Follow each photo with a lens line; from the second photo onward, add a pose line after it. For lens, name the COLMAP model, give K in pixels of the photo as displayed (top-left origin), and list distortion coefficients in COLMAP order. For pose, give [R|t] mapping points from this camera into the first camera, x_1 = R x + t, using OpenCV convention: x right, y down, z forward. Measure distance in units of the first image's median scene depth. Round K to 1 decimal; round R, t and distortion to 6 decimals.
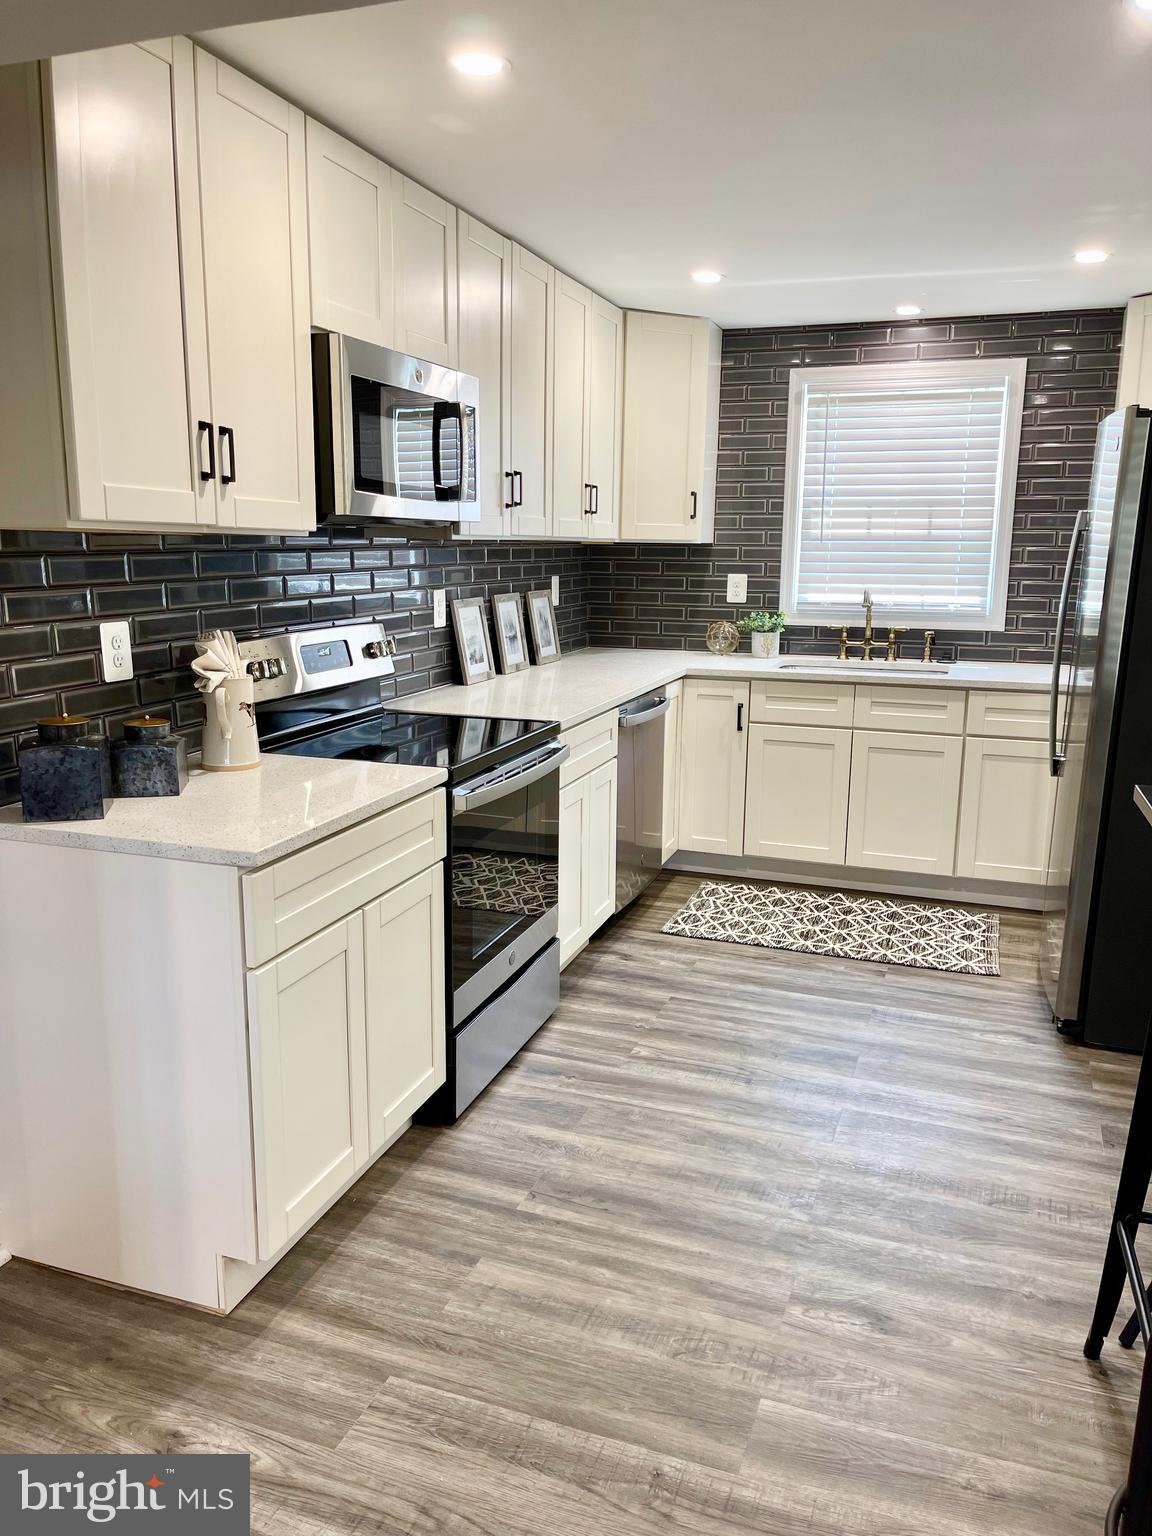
lens RADIAL K [[1155.2, 0, 577.7], [0, 1155.2, 762.3], [0, 0, 1]] dist [0.067756, -0.095629]
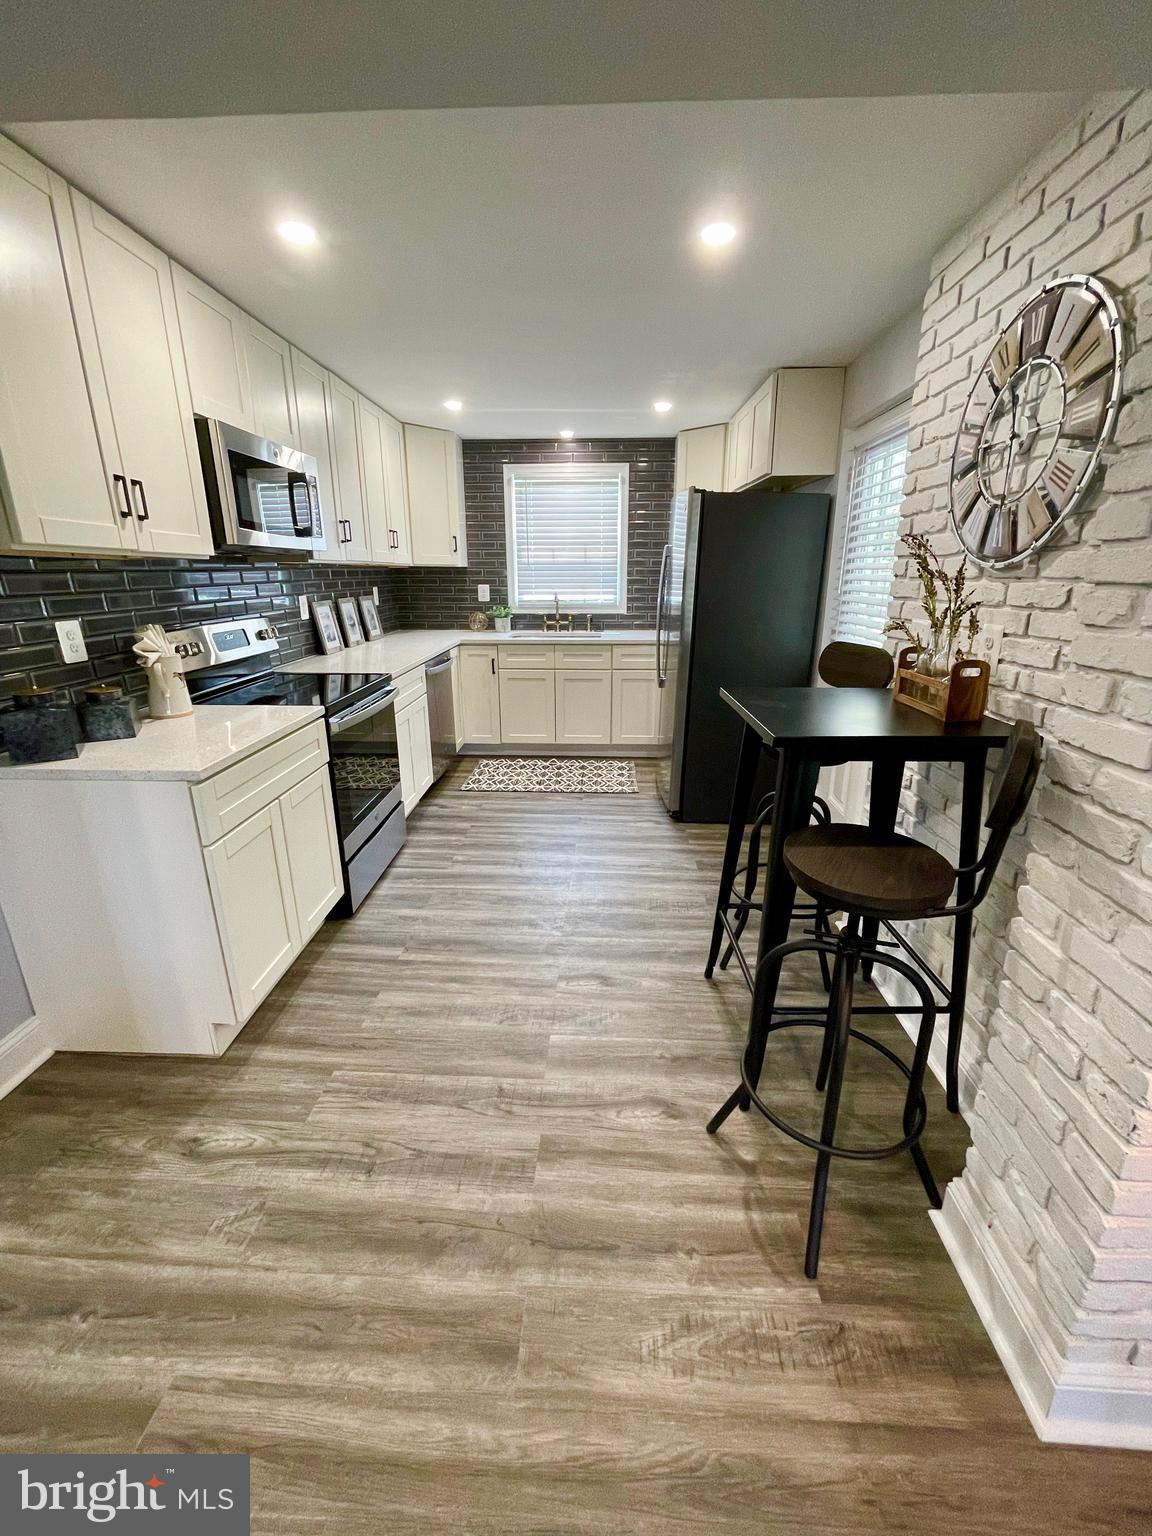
lens RADIAL K [[620.0, 0, 582.0], [0, 620.0, 758.0], [0, 0, 1]] dist [-0.007615, 0.002105]
pose [[0.954199, -0.097236, 0.282929, -0.018782], [0.067069, 0.991163, 0.114445, 0.002020], [-0.291557, -0.090227, 0.952288, 0.061348]]
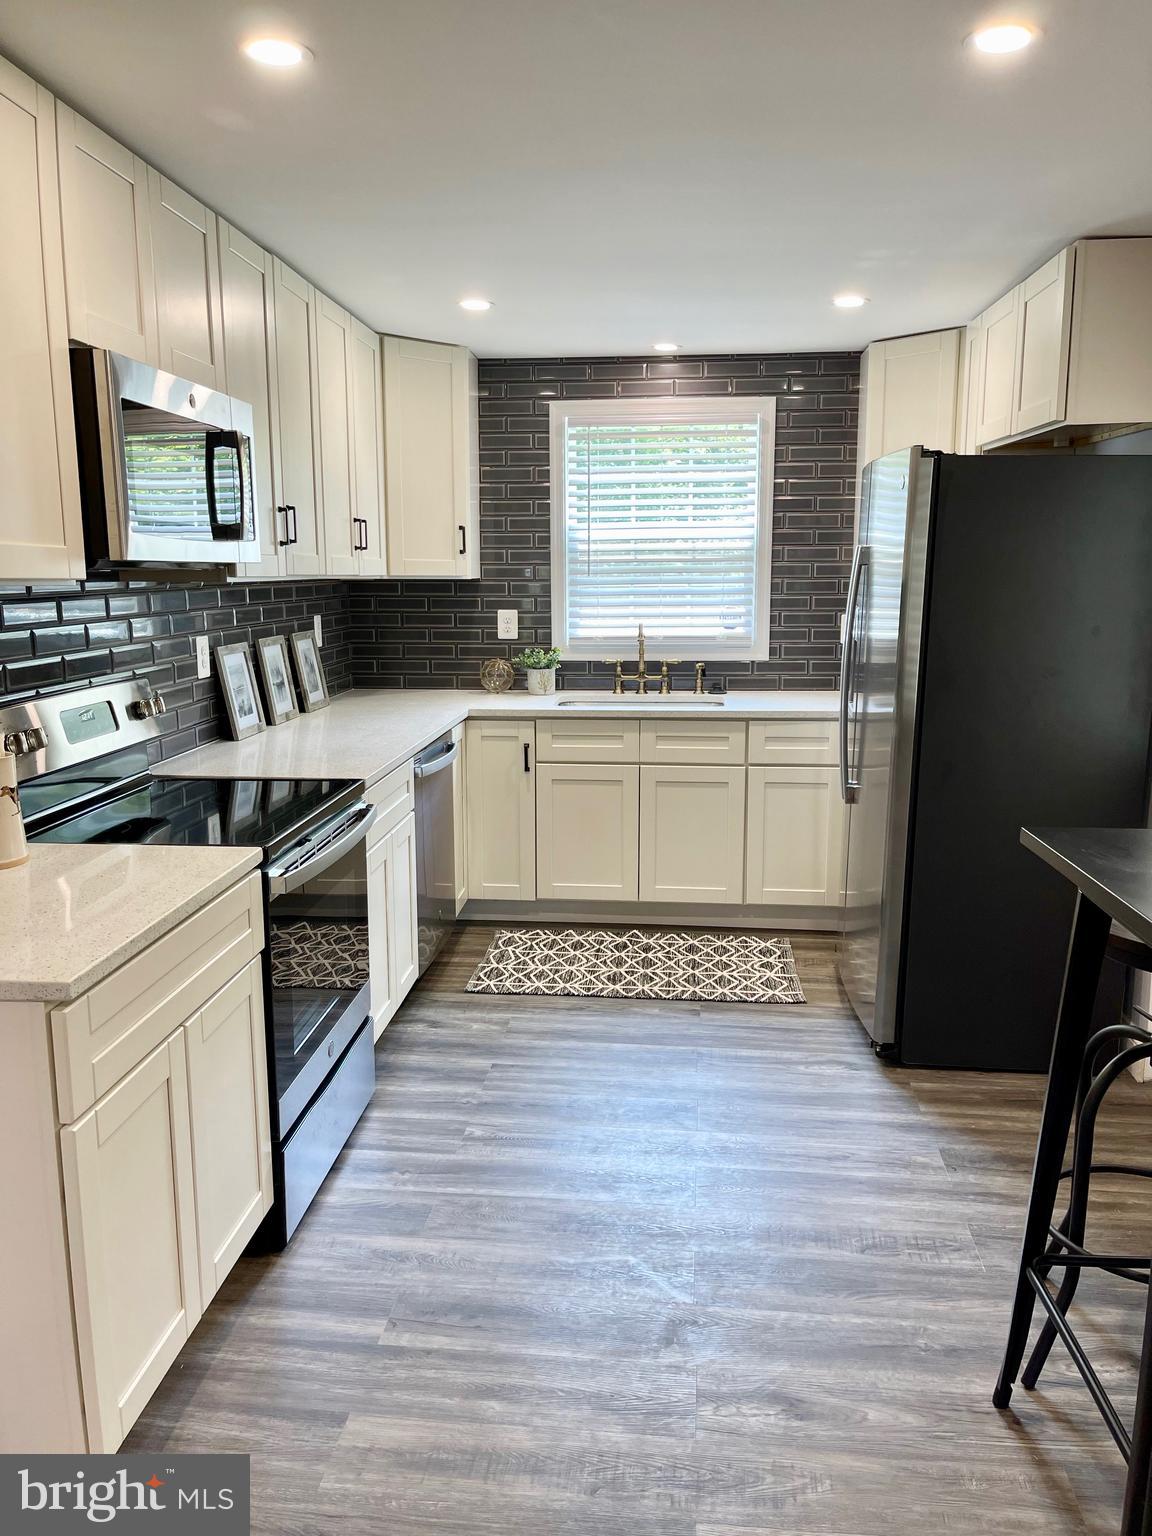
lens RADIAL K [[1155.2, 0, 581.7], [0, 1155.2, 765.8], [0, 0, 1]] dist [0.067756, -0.095629]
pose [[0.968571, -0.054463, 0.242700, -0.076400], [0.059306, 0.998159, -0.012688, -0.026261], [-0.241562, 0.026682, 0.970019, 0.077266]]
